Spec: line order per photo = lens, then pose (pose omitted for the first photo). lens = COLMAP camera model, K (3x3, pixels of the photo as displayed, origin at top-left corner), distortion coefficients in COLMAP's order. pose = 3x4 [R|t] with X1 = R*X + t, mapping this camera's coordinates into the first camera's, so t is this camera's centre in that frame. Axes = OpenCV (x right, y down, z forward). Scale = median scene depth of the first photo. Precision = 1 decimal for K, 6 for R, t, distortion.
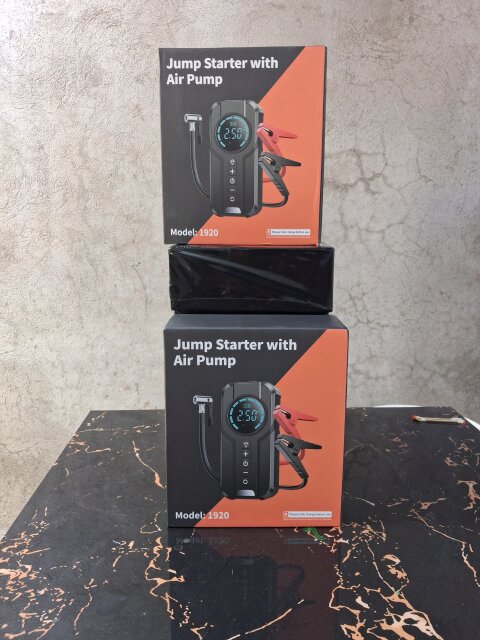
lens RADIAL K [[516.9, 0, 250.5], [0, 516.9, 315.8], [0, 0, 1]] dist [0.001155, -0.024441]
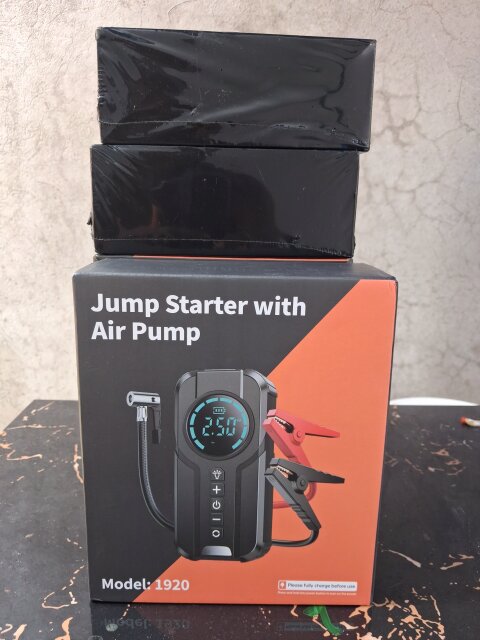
lens RADIAL K [[516.9, 0, 242.3], [0, 516.9, 313.1], [0, 0, 1]] dist [0.001155, -0.024441]
pose [[0.998991, 0.019184, -0.040605, 0.028506], [-0.018113, 0.999483, 0.026583, 0.029759], [0.041094, -0.025820, 0.998822, 0.254691]]
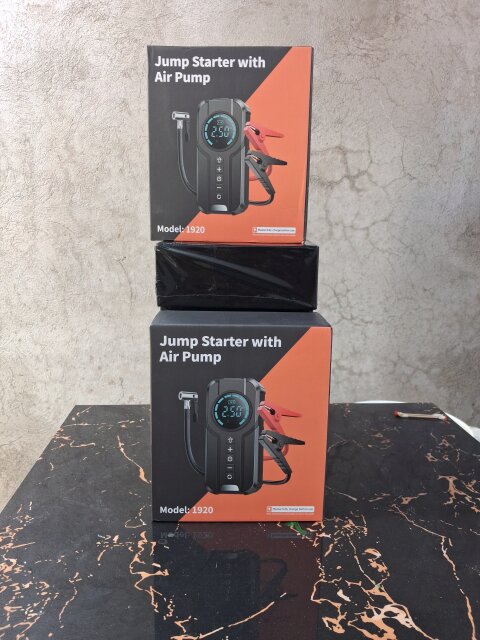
lens RADIAL K [[516.9, 0, 244.9], [0, 516.9, 310.9], [0, 0, 1]] dist [0.001155, -0.024441]
pose [[0.999787, 0.008423, 0.018822, -0.001076], [-0.008451, 0.999963, 0.001438, -0.003459], [-0.018809, -0.001597, 0.999822, -0.007554]]
